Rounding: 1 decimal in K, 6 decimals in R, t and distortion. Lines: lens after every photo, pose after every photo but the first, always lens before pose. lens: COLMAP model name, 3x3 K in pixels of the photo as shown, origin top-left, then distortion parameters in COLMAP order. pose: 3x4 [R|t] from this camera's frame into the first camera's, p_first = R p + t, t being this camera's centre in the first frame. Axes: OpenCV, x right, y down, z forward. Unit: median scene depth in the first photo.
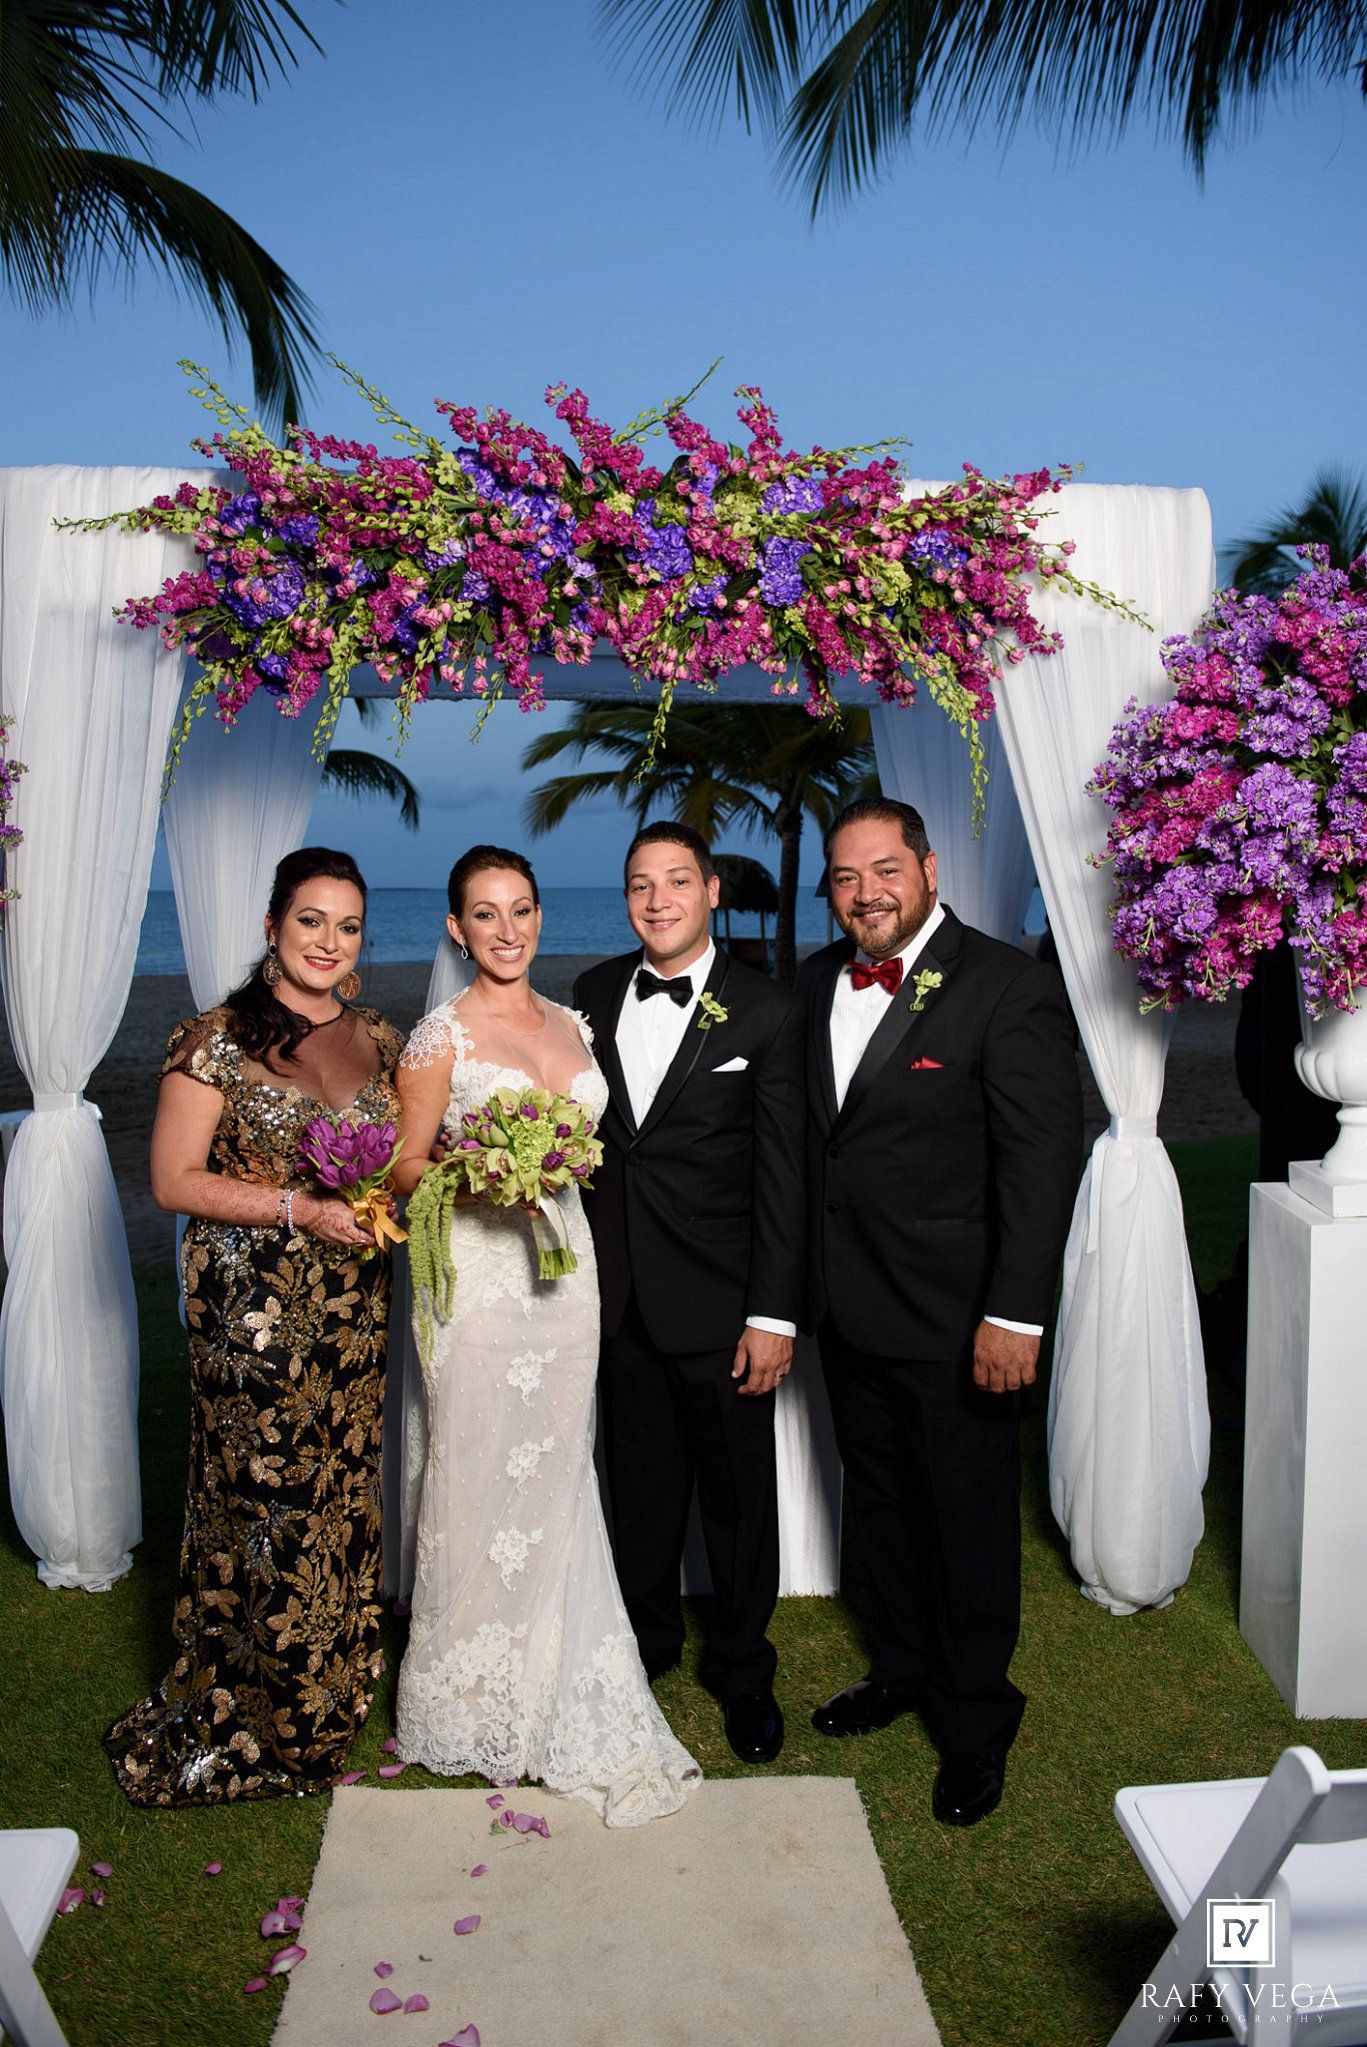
lens RADIAL K [[1498.2, 0, 683.5], [0, 1498.2, 1023.5], [0, 0, 1]] dist [-0.052084, -0.000262]
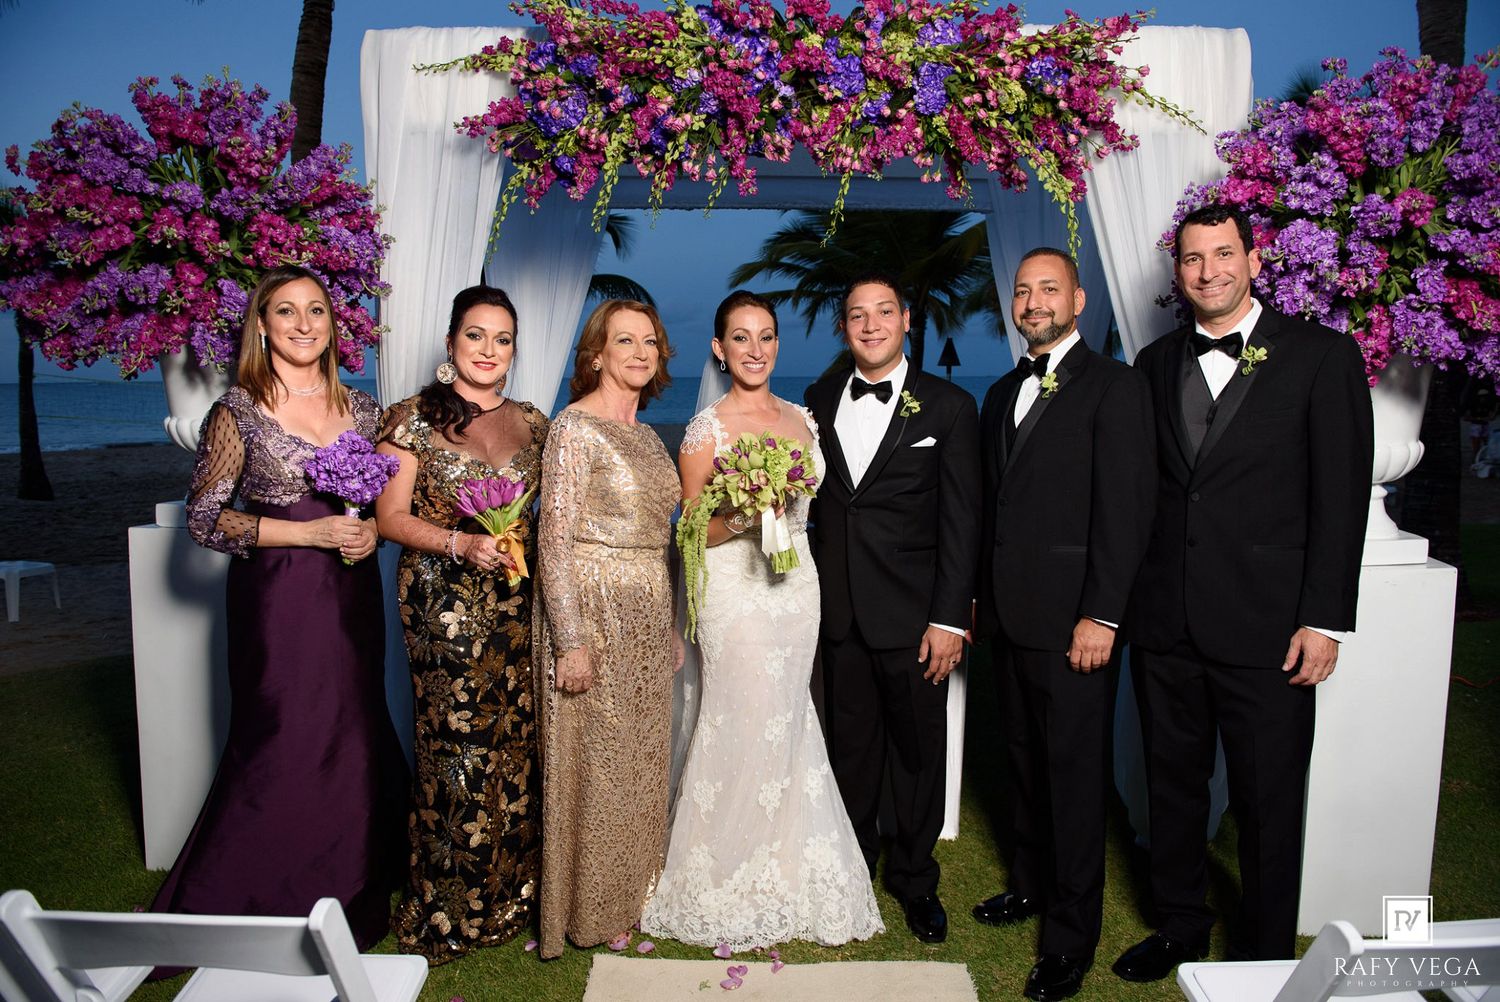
lens RADIAL K [[1036.4, 0, 742.9], [0, 1036.4, 504.9], [0, 0, 1]] dist [-0.060272, 0.000439]
pose [[0.995878, 0.013424, -0.089701, -0.016586], [-0.010515, 0.999406, 0.032828, 0.049502], [0.090089, -0.031749, 0.995428, 0.036951]]
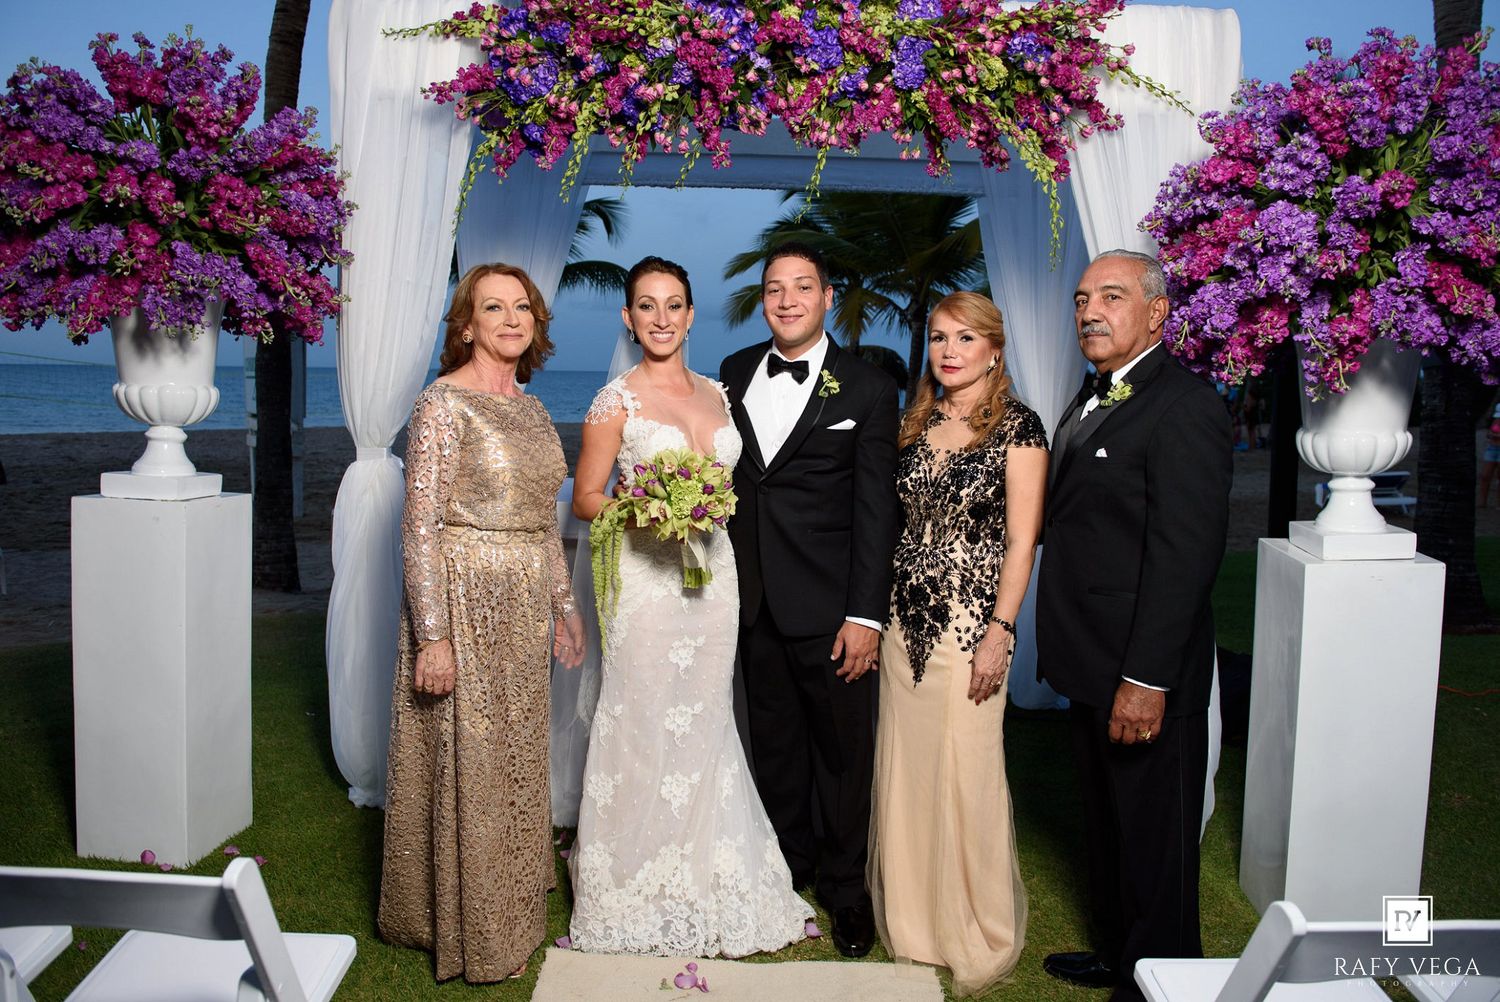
lens RADIAL K [[1095.0, 0, 743.1], [0, 1095.0, 474.2], [0, 0, 1]] dist [-0.063159, 0.003015]
pose [[0.995859, 0.030708, -0.085563, 0.011492], [-0.030701, 0.999528, 0.001401, 0.068198], [0.085566, 0.001232, 0.996332, 0.020317]]
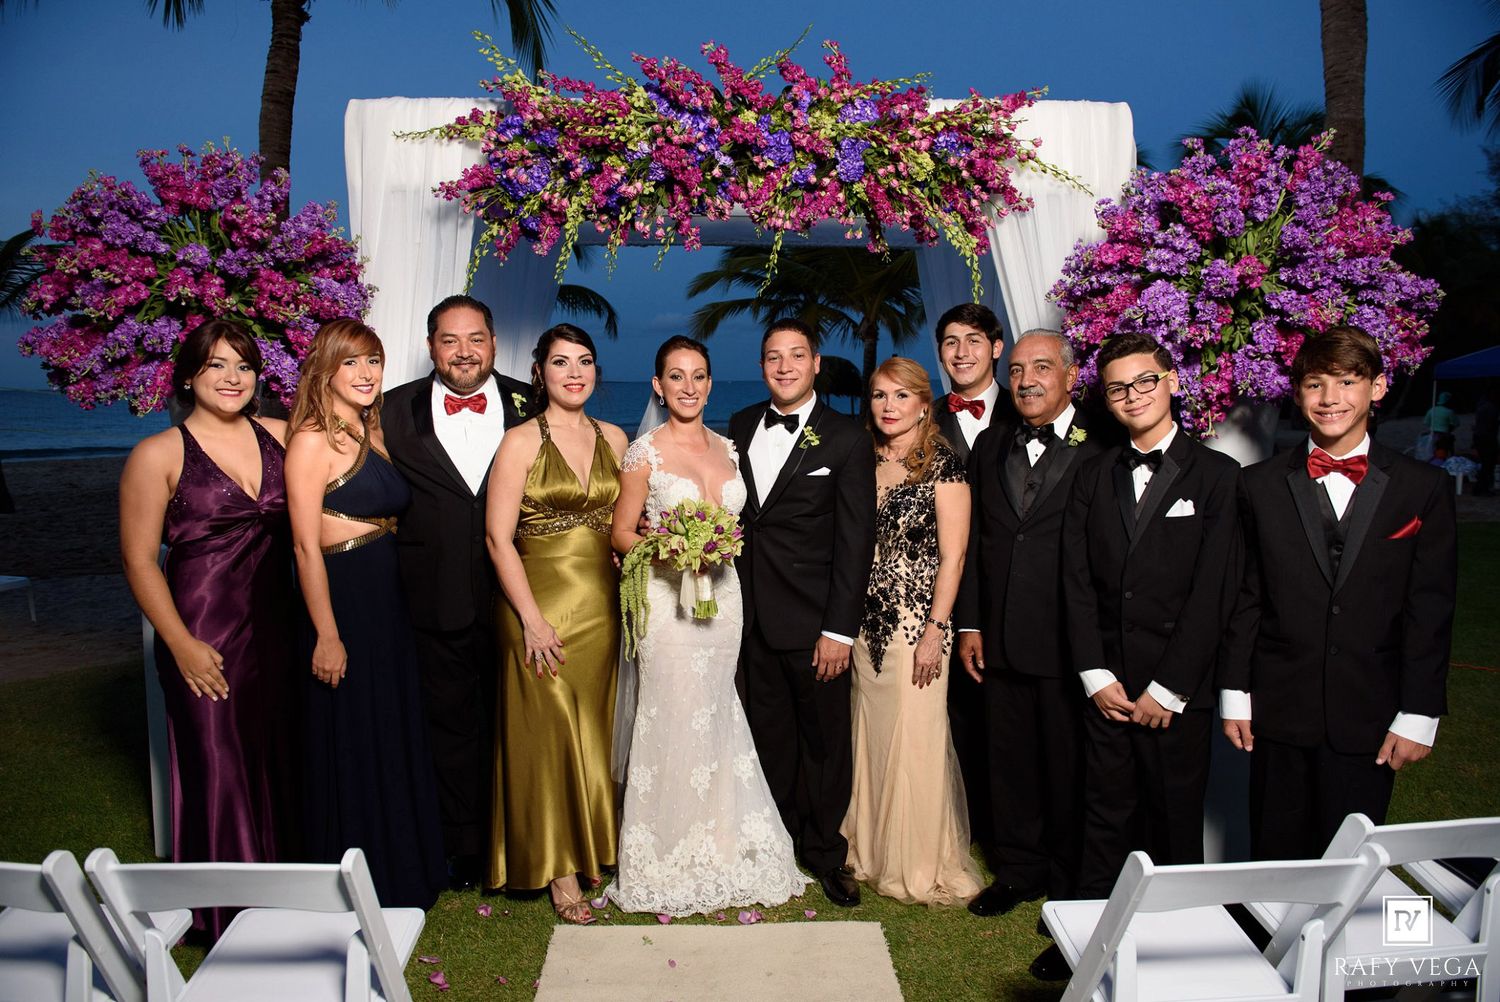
lens RADIAL K [[1036.4, 0, 742.9], [0, 1036.4, 504.9], [0, 0, 1]] dist [-0.060272, 0.000439]
pose [[0.998558, 0.004532, -0.053501, 0.011574], [-0.002995, 0.999581, 0.028785, 0.029050], [0.053609, -0.028583, 0.998153, -0.097309]]
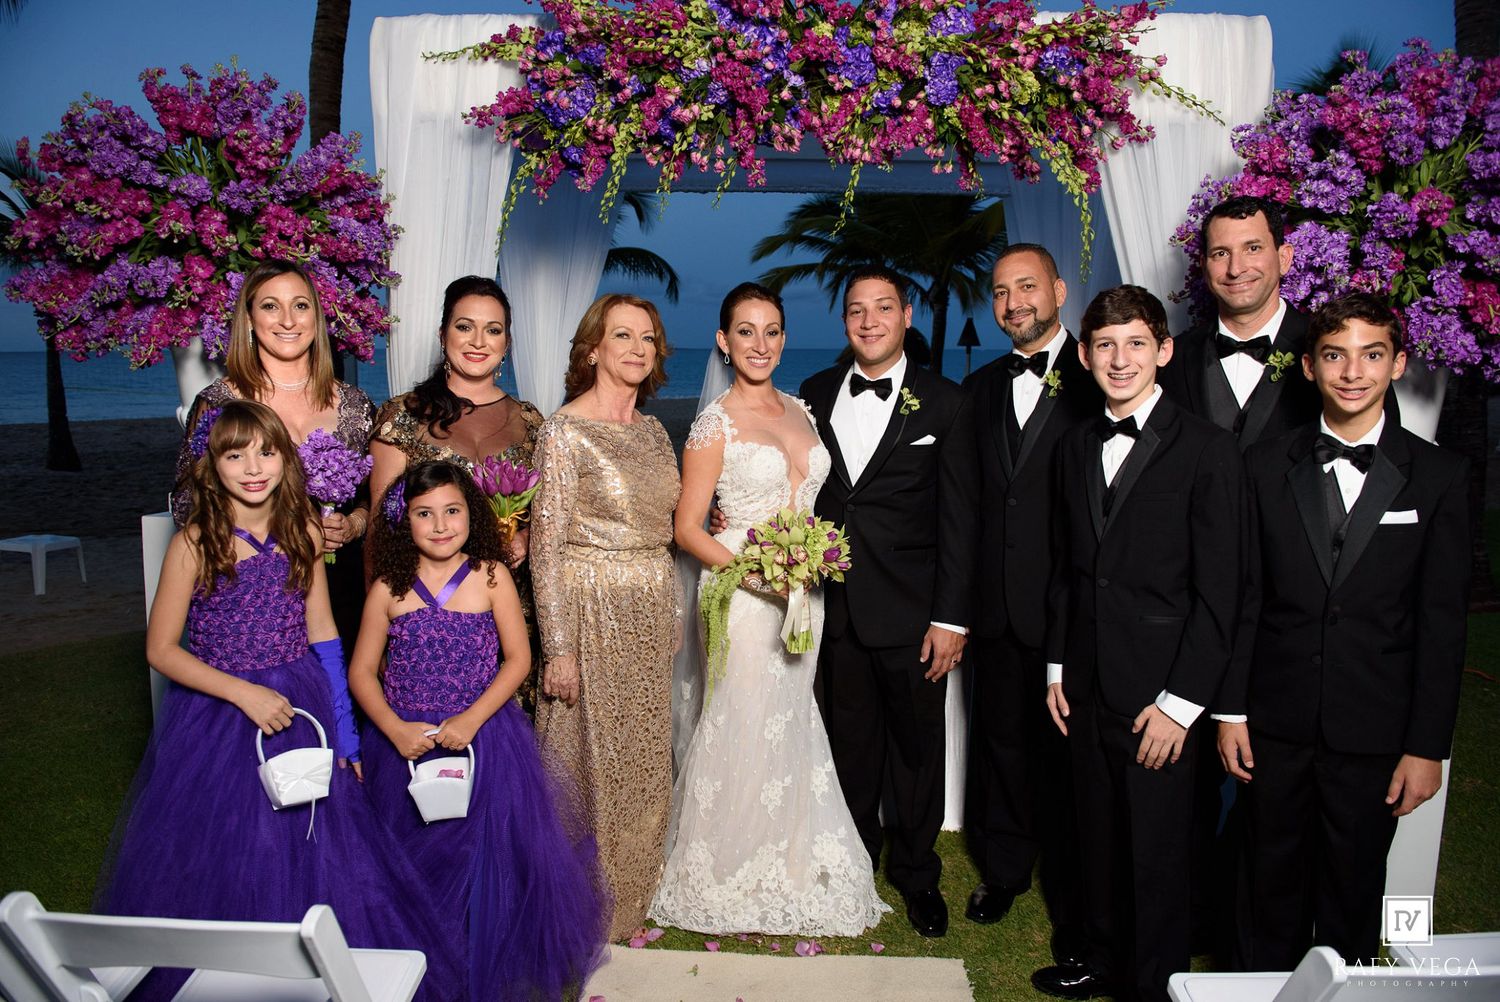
lens RADIAL K [[1036.4, 0, 742.9], [0, 1036.4, 504.9], [0, 0, 1]] dist [-0.060272, 0.000439]
pose [[0.993512, 0.024403, -0.111082, -0.001299], [-0.017794, 0.998034, 0.060102, 0.028651], [0.112330, -0.057735, 0.991992, 0.039836]]
